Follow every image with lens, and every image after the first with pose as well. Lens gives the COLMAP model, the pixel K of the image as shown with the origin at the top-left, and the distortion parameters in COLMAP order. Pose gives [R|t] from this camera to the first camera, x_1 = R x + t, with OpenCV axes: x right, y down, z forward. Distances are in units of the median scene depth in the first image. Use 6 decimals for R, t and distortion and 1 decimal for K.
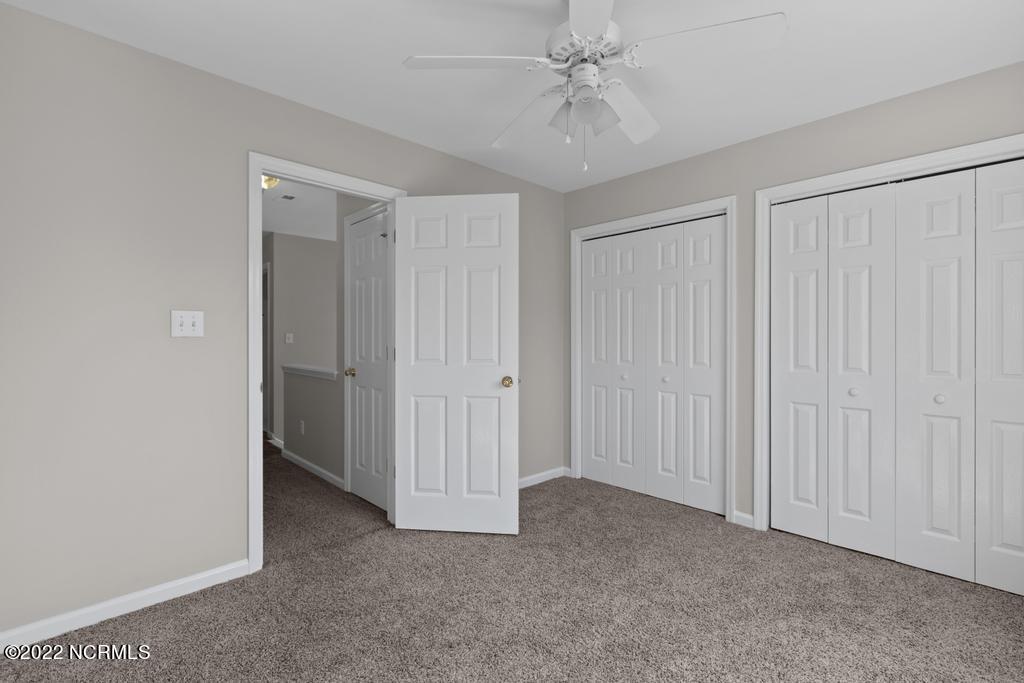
lens RADIAL K [[463.2, 0, 505.1], [0, 463.2, 340.2], [0, 0, 1]] dist [-0.013812, 0.000413]
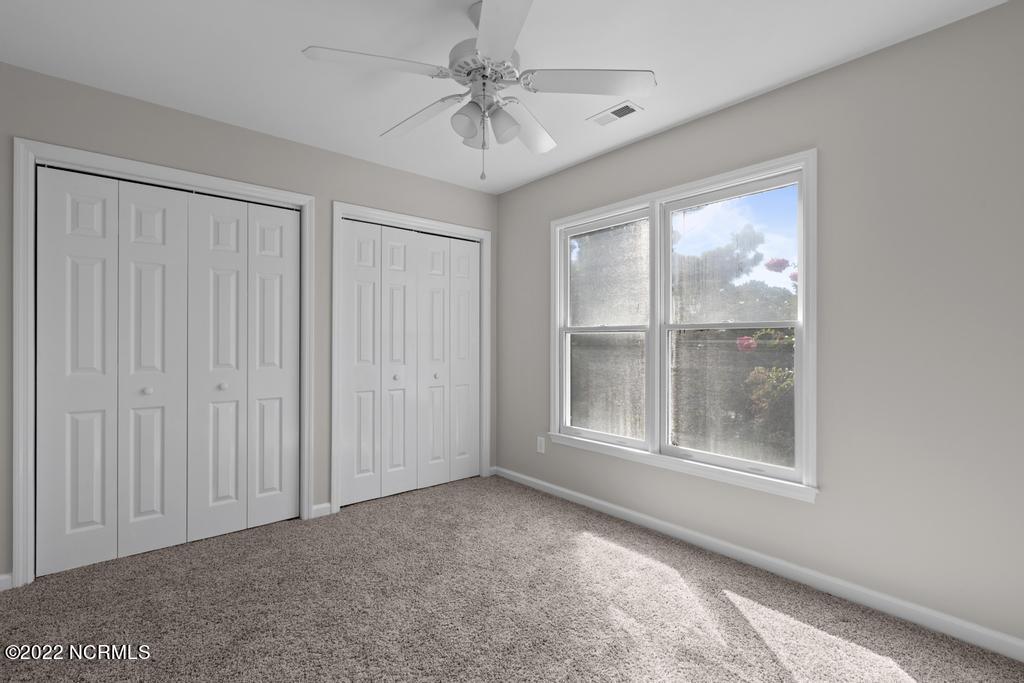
lens RADIAL K [[463.2, 0, 505.2], [0, 463.2, 340.9], [0, 0, 1]] dist [-0.013812, 0.000413]
pose [[0.036345, -0.004153, 0.999331, -0.439530], [-0.003027, 0.999986, 0.004266, -0.001242], [-0.999335, -0.003180, 0.036332, 0.465017]]
